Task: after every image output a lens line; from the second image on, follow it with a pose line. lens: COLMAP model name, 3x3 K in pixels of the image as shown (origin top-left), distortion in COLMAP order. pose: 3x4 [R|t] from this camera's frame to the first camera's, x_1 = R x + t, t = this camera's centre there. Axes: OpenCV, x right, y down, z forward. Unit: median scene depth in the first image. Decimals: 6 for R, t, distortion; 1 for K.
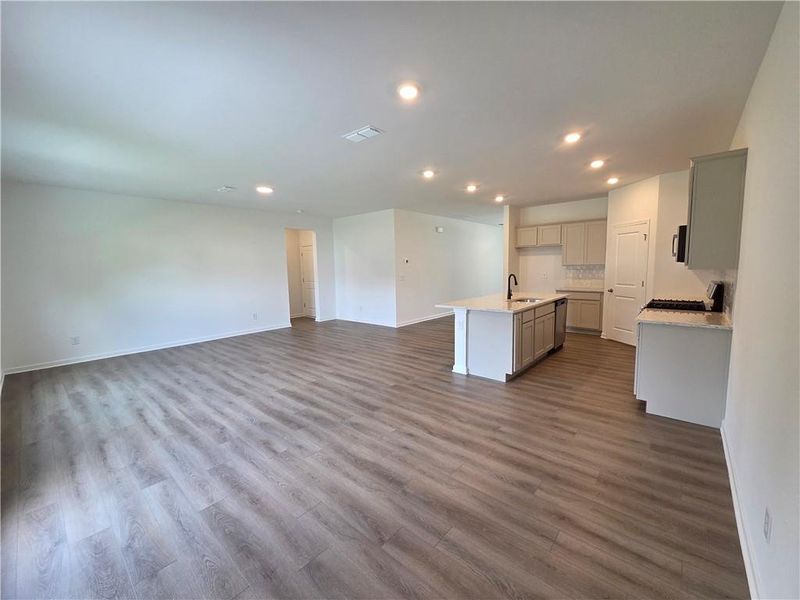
lens RADIAL K [[326.2, 0, 398.4], [0, 326.2, 297.0], [0, 0, 1]] dist [0.010730, -0.000323]
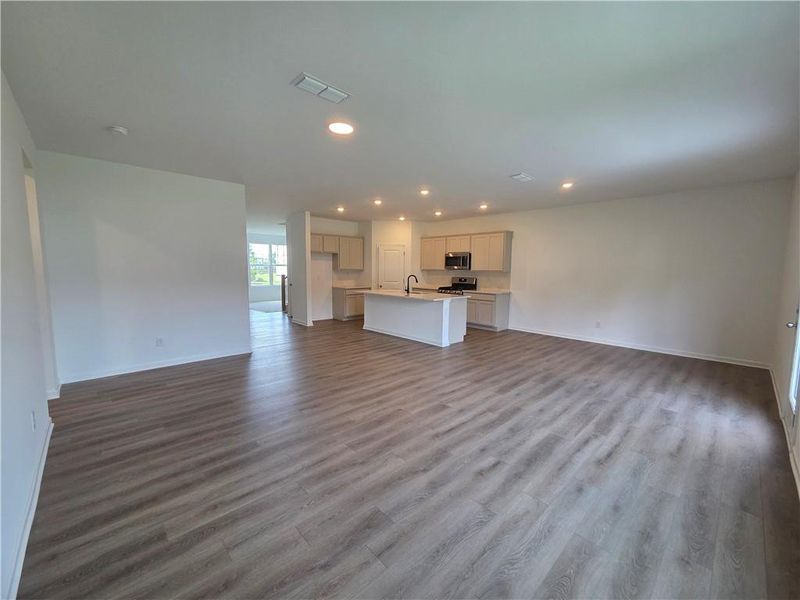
lens RADIAL K [[326.2, 0, 398.2], [0, 326.2, 303.4], [0, 0, 1]] dist [0.010730, -0.000323]
pose [[0.086756, -0.085250, 0.992575, -1.436198], [0.084778, 0.993350, 0.077907, -0.087151], [-0.992616, 0.077390, 0.093406, 1.282062]]
